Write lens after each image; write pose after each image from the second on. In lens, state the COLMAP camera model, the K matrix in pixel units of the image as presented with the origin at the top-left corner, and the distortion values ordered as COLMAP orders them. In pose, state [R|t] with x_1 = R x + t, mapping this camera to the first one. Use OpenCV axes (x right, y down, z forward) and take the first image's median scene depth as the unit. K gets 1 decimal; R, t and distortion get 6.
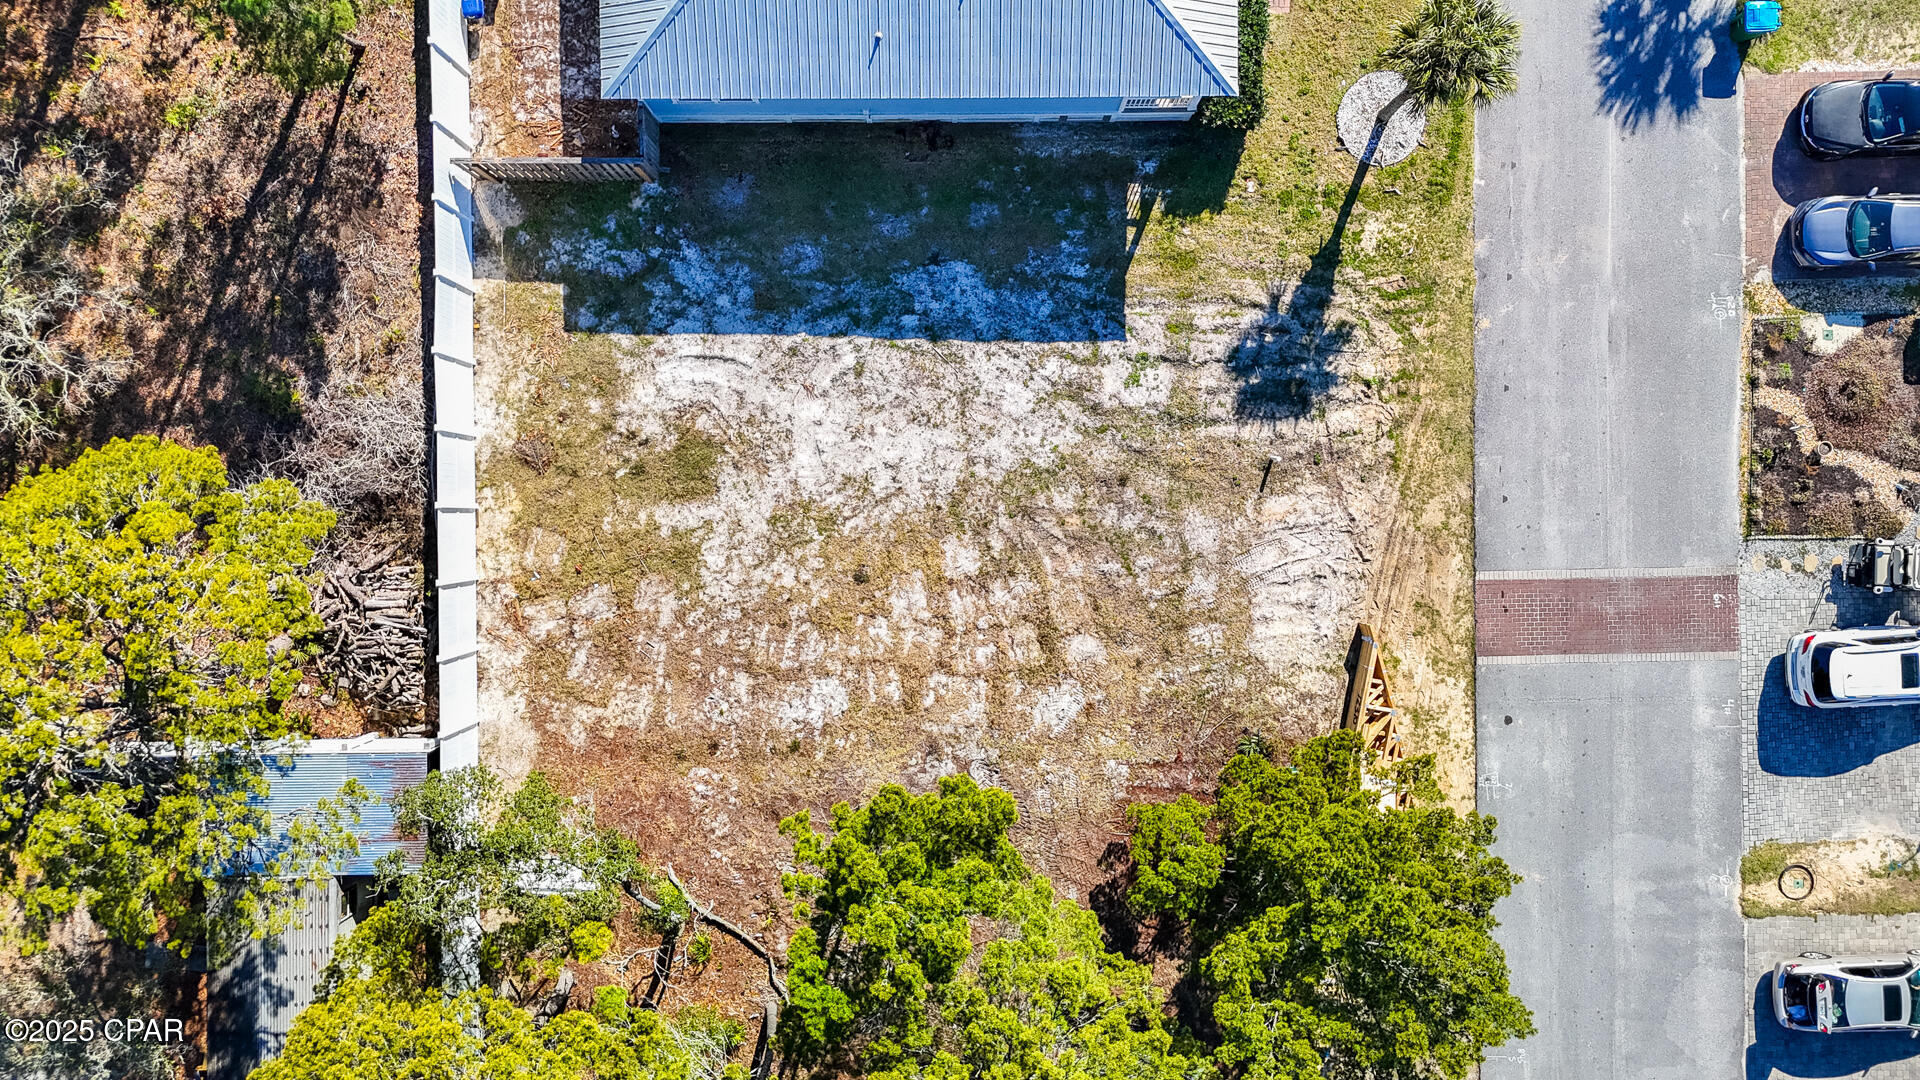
lens RADIAL K [[1400.3, 0, 948.1], [0, 1400.3, 543.2], [0, 0, 1]] dist [0.074330, -0.069151]
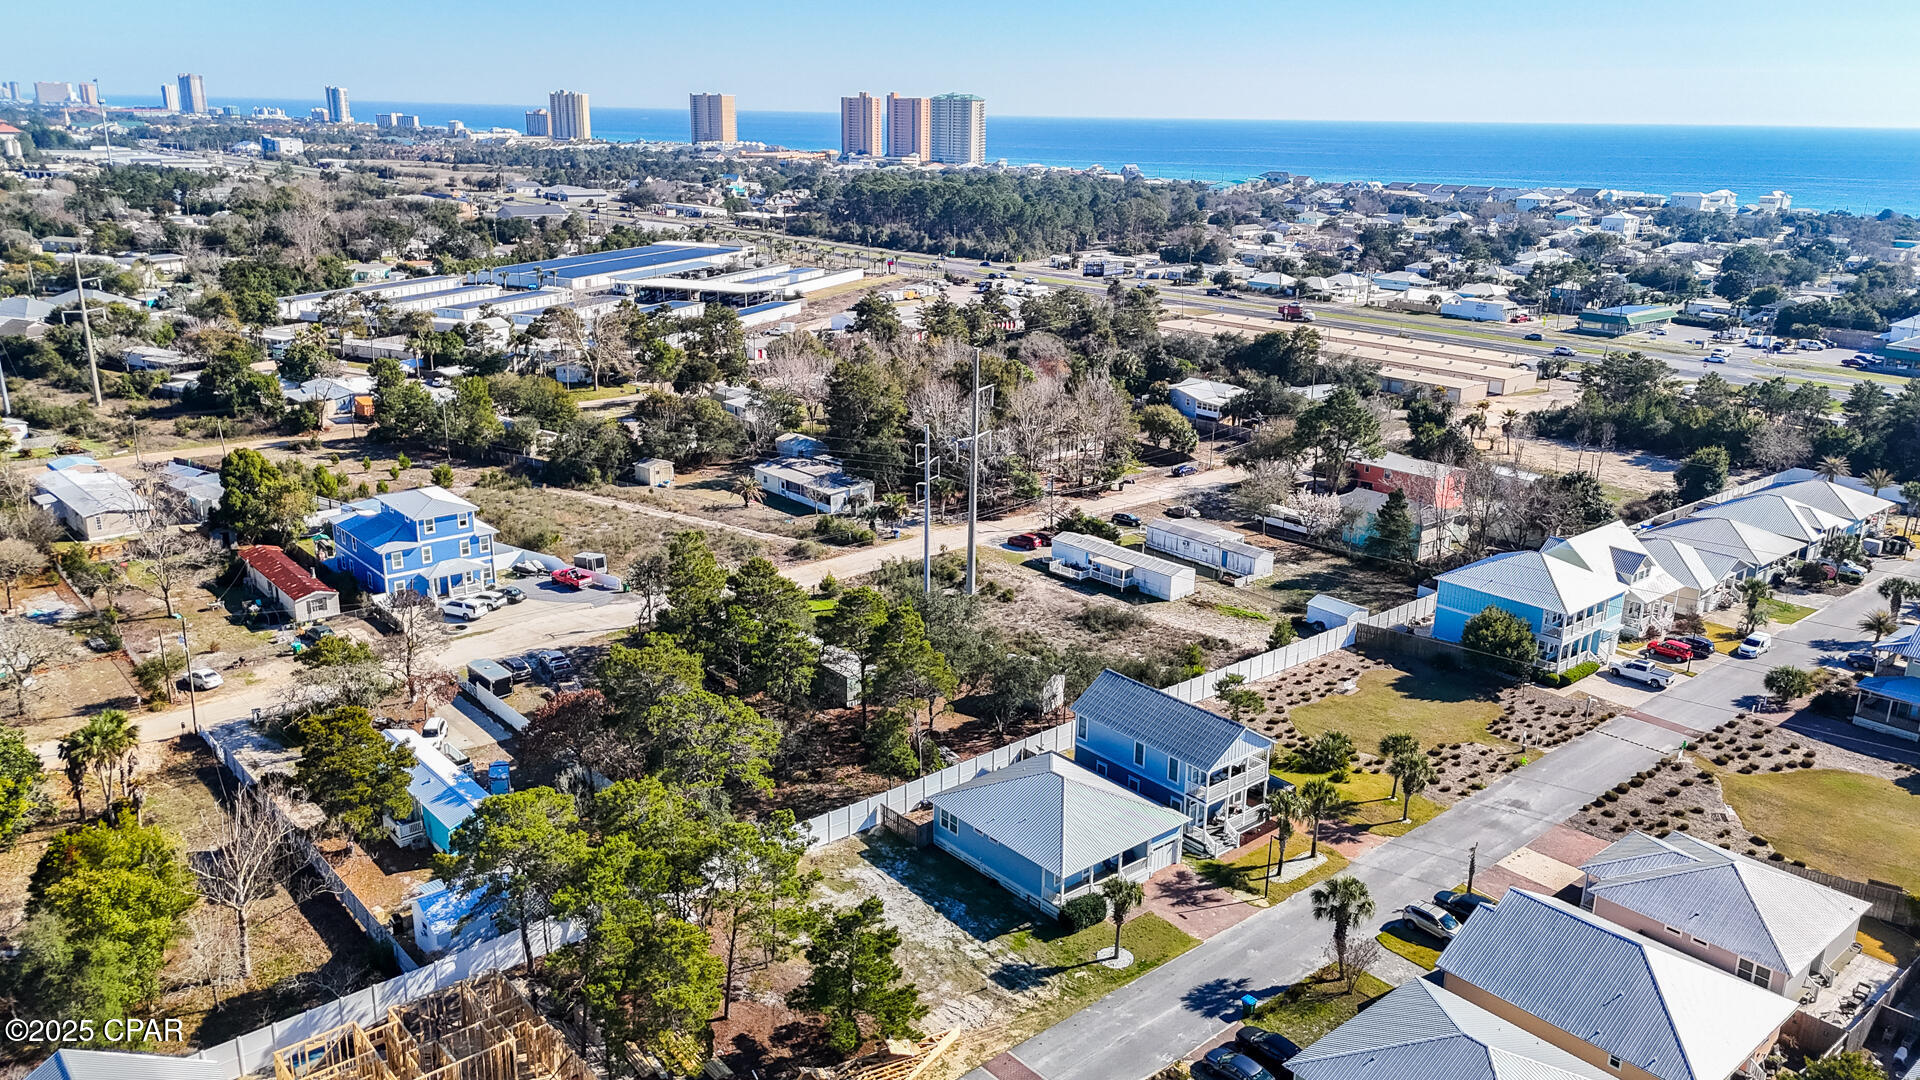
lens RADIAL K [[1400.3, 0, 948.1], [0, 1400.3, 543.2], [0, 0, 1]] dist [0.074330, -0.069151]
pose [[0.638674, 0.230684, -0.734085, 1.802854], [-0.769155, 0.163754, -0.617726, 1.372375], [-0.022290, 0.959150, 0.282017, -0.419222]]
